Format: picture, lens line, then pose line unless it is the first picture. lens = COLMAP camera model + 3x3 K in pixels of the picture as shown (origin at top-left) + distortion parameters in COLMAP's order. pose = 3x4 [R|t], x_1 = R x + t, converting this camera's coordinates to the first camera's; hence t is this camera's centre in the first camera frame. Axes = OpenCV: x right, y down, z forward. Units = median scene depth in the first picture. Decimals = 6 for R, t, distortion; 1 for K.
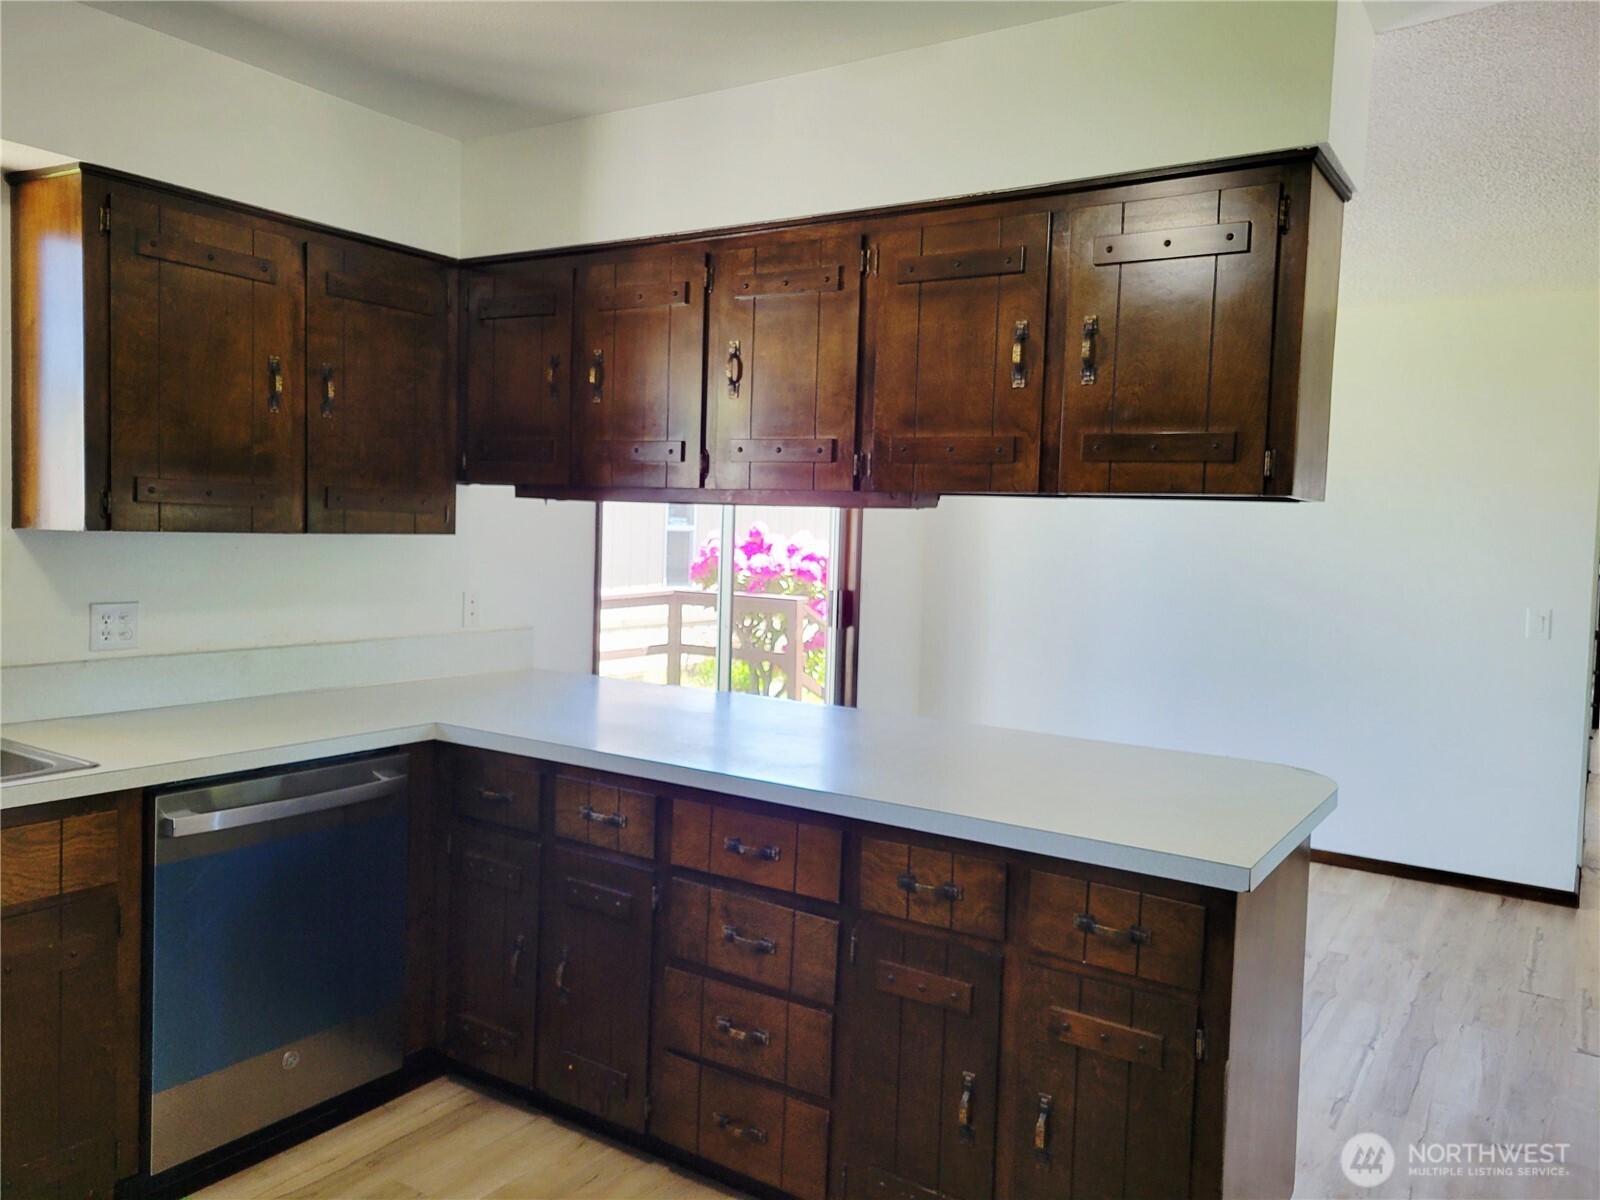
lens RADIAL K [[1204.4, 0, 787.6], [0, 1204.4, 600.5], [0, 0, 1]] dist [0.050851, -0.031660]
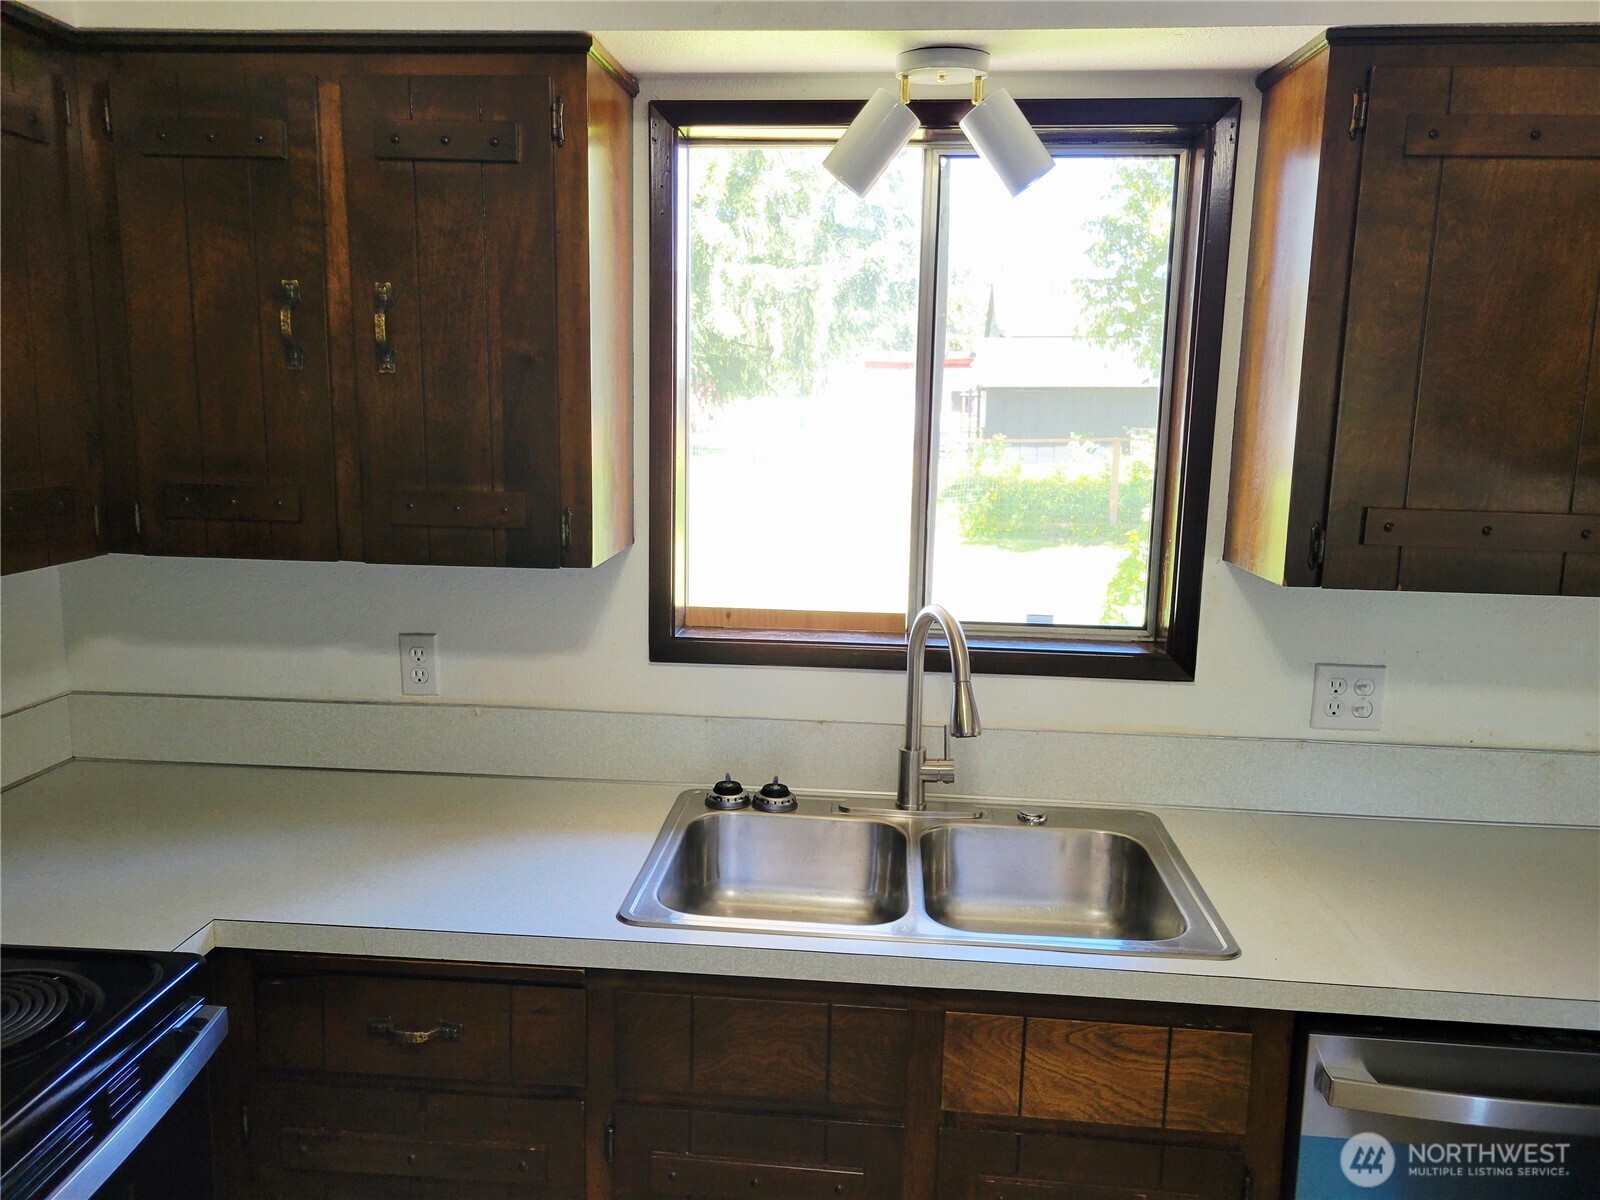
lens RADIAL K [[1204.4, 0, 786.5], [0, 1204.4, 584.2], [0, 0, 1]] dist [0.050851, -0.031660]
pose [[0.483455, 0.117657, -0.867426, -0.117712], [-0.055914, 0.993053, 0.103534, -0.114734], [0.873582, -0.001553, 0.486675, 0.424228]]
